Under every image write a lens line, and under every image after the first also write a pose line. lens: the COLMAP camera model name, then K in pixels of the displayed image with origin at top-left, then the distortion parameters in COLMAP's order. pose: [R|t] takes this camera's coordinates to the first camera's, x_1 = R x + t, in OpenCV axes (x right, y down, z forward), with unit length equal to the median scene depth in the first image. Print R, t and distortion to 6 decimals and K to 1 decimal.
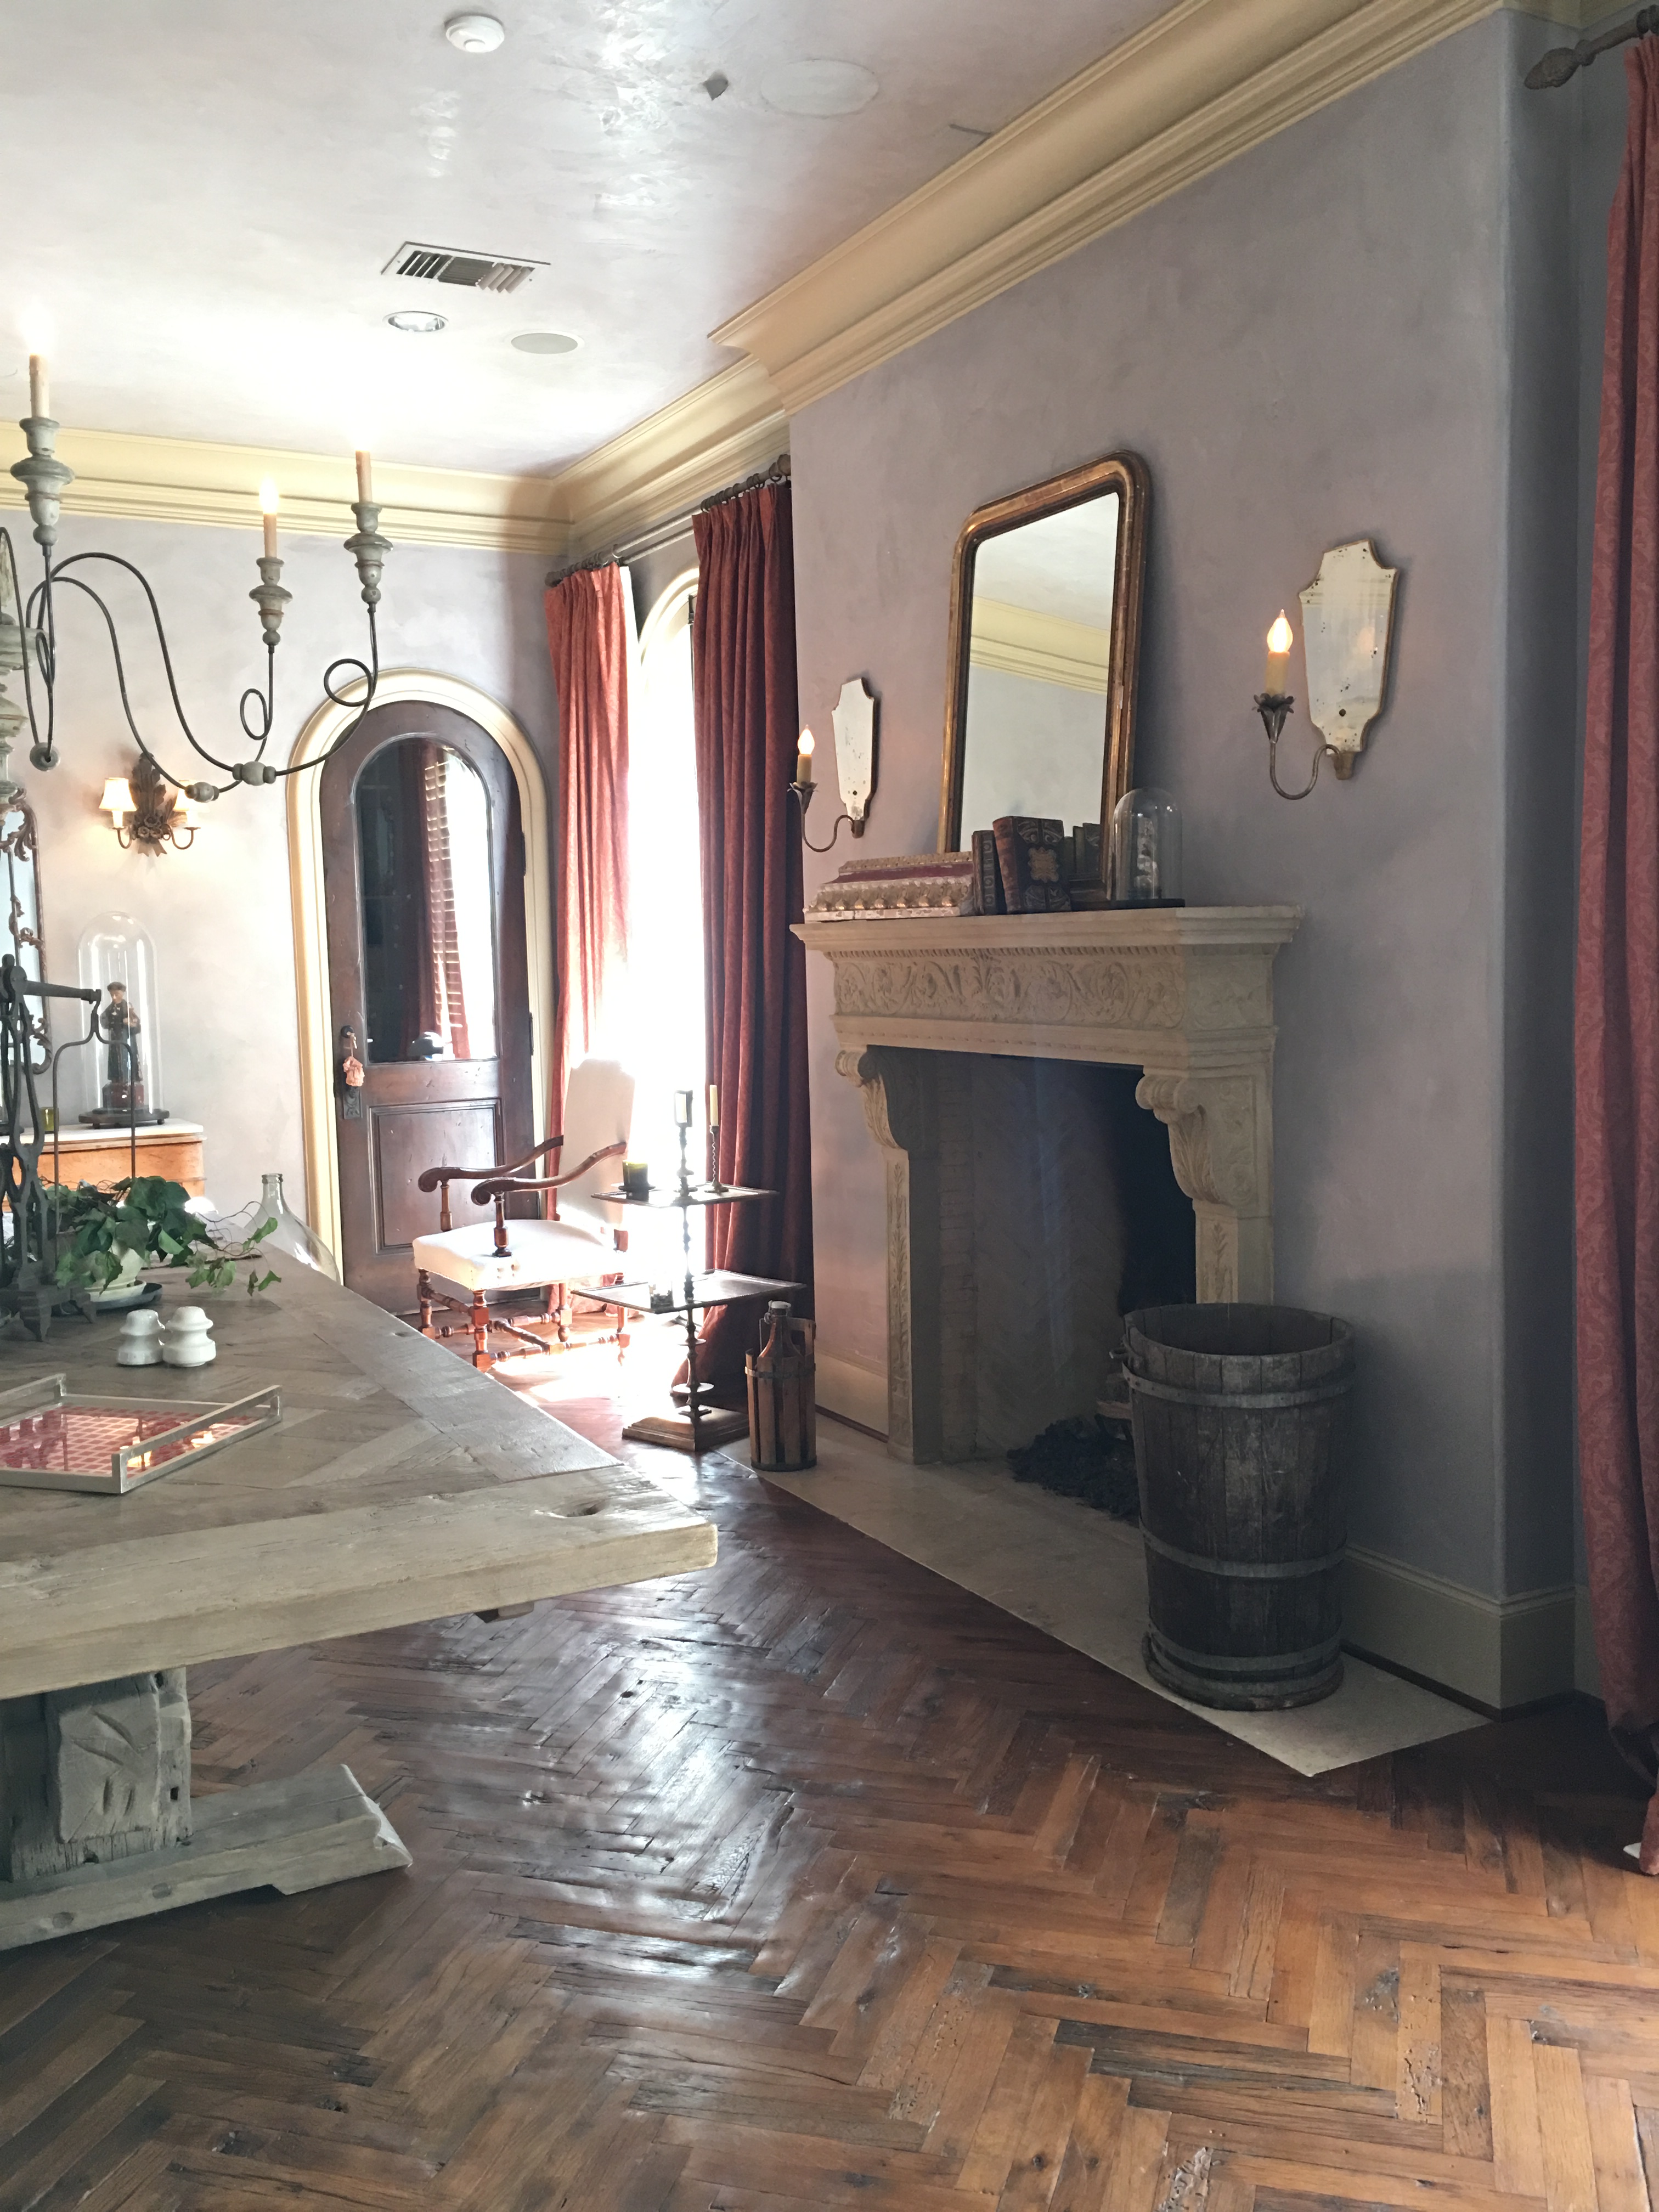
lens RADIAL K [[1879.5, 0, 836.0], [0, 1879.5, 1082.9], [0, 0, 1]] dist [0.083910, -0.119274]
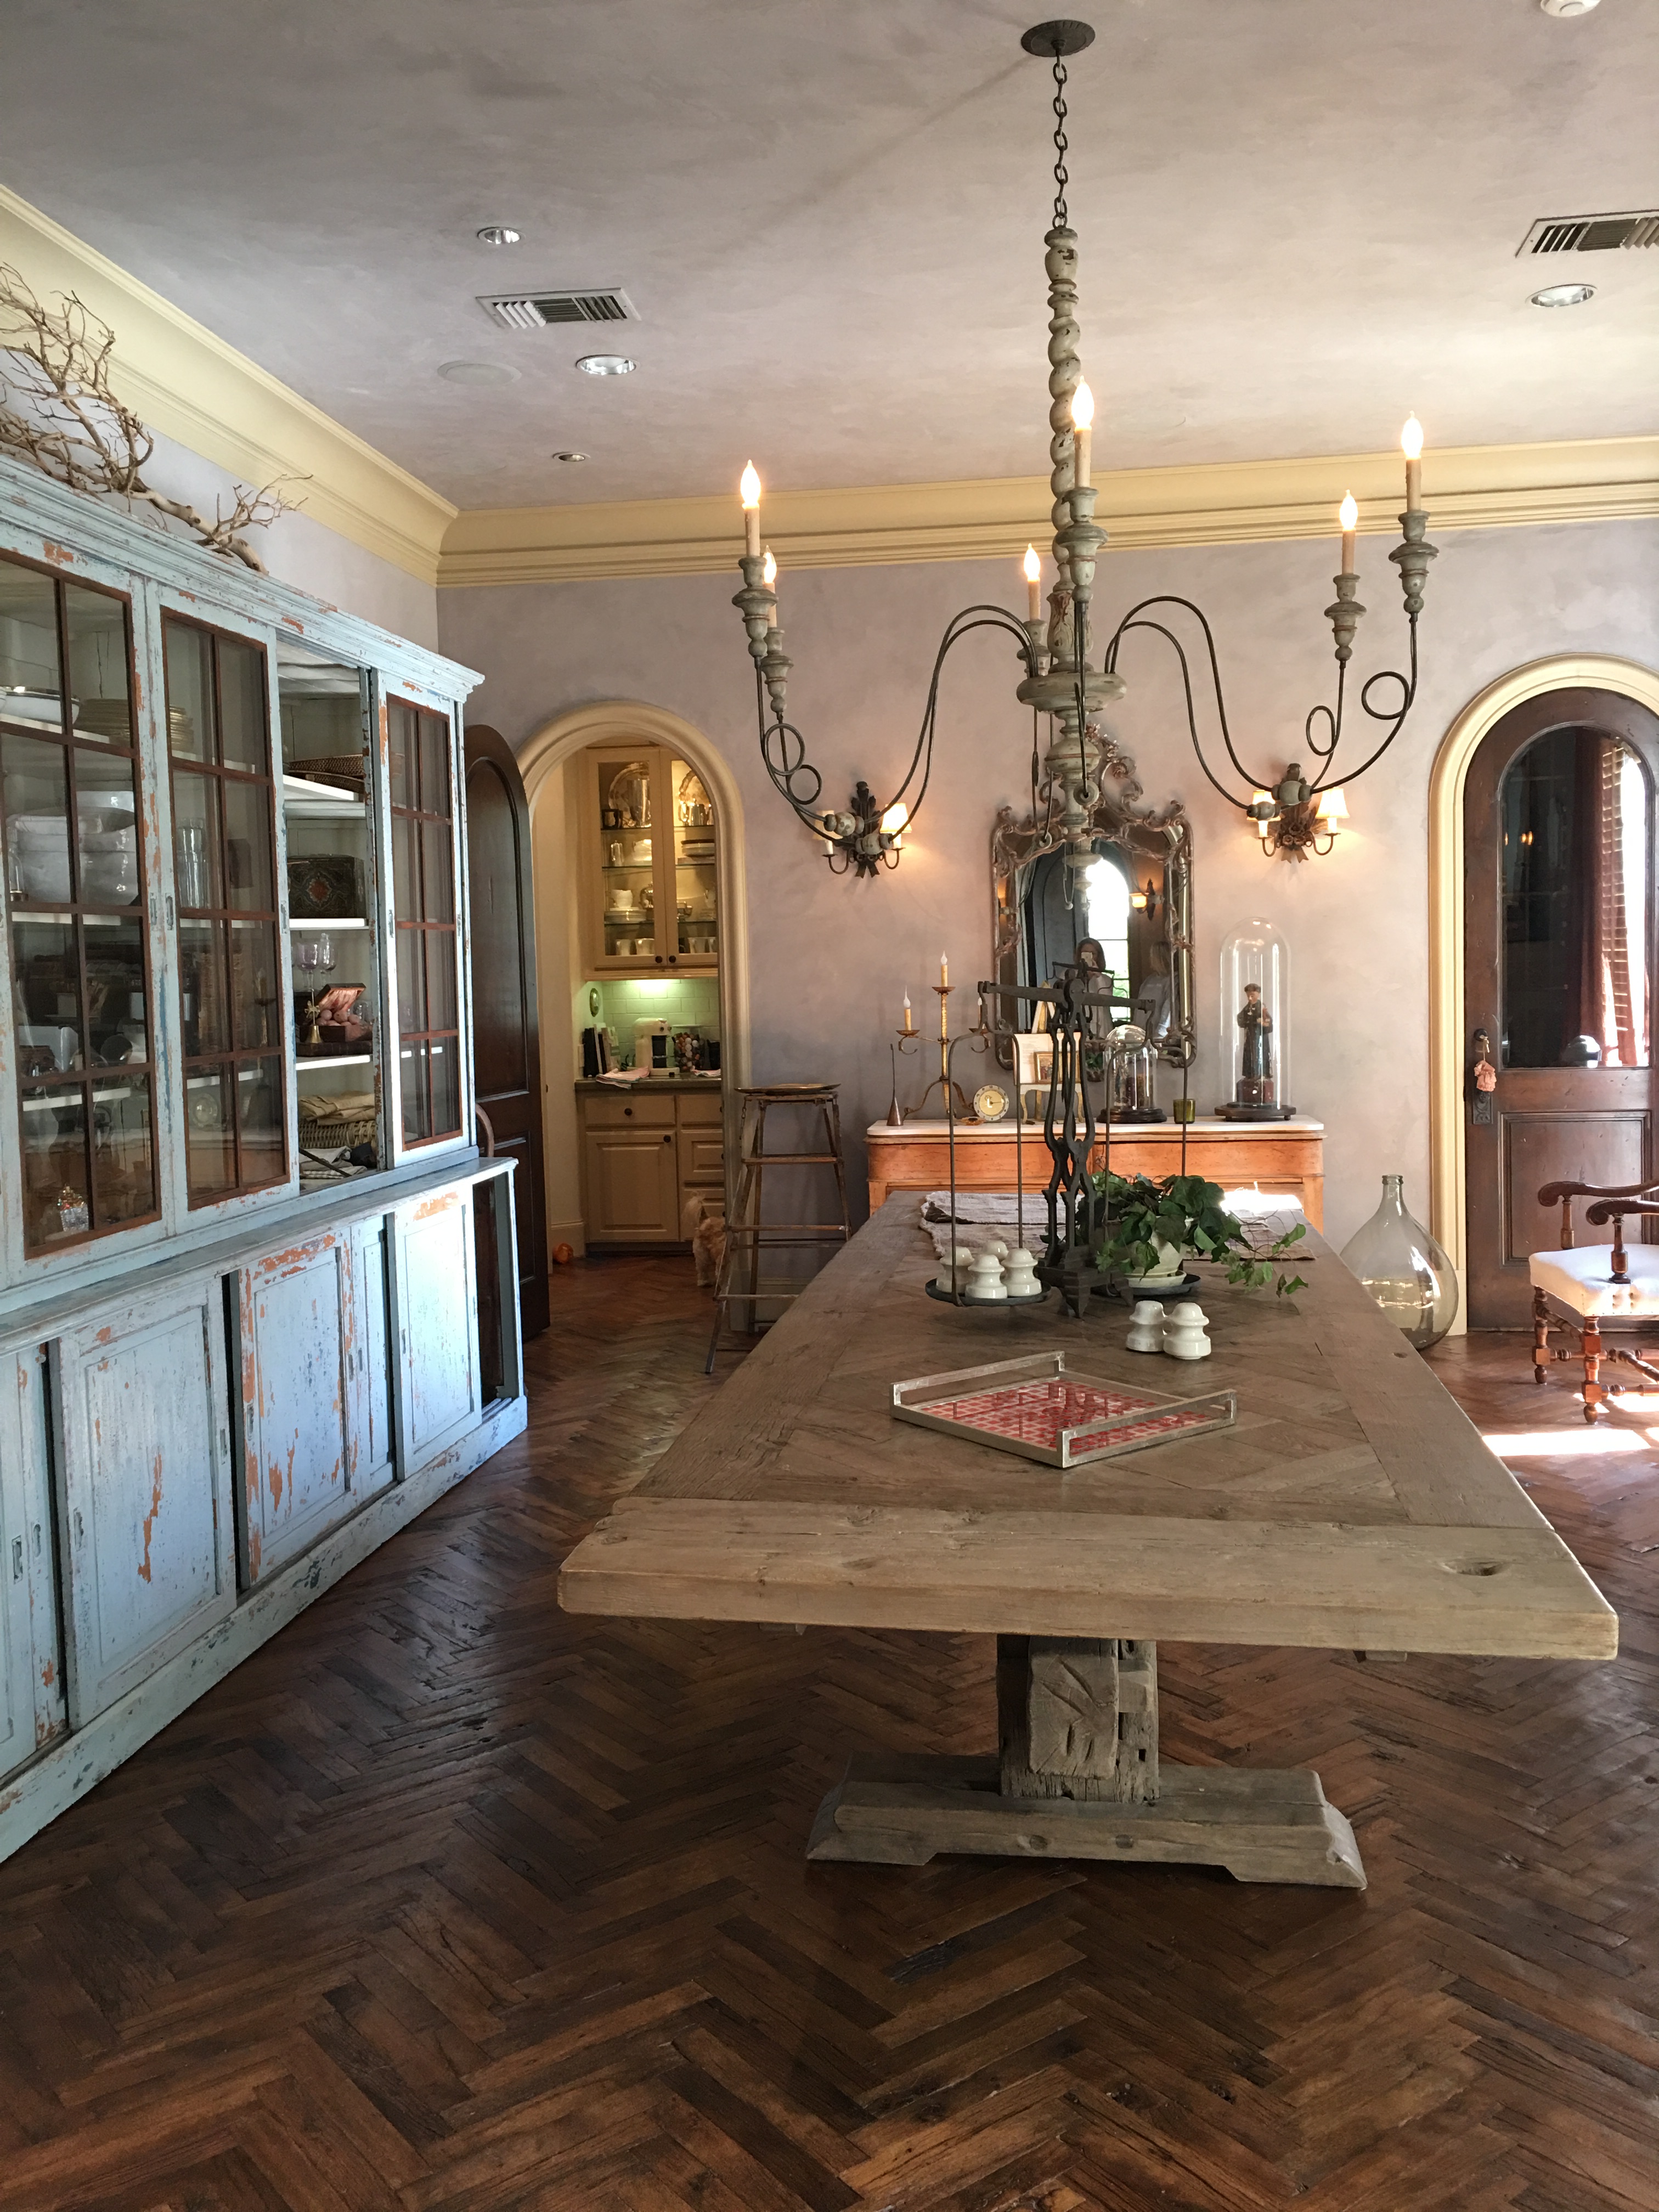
lens RADIAL K [[1879.5, 0, 827.6], [0, 1879.5, 1084.6], [0, 0, 1]] dist [0.083910, -0.119274]
pose [[0.805792, 0.041354, -0.590752, 0.103530], [-0.037735, 0.999117, 0.018470, -0.014429], [0.590995, 0.007409, 0.806641, 0.024058]]
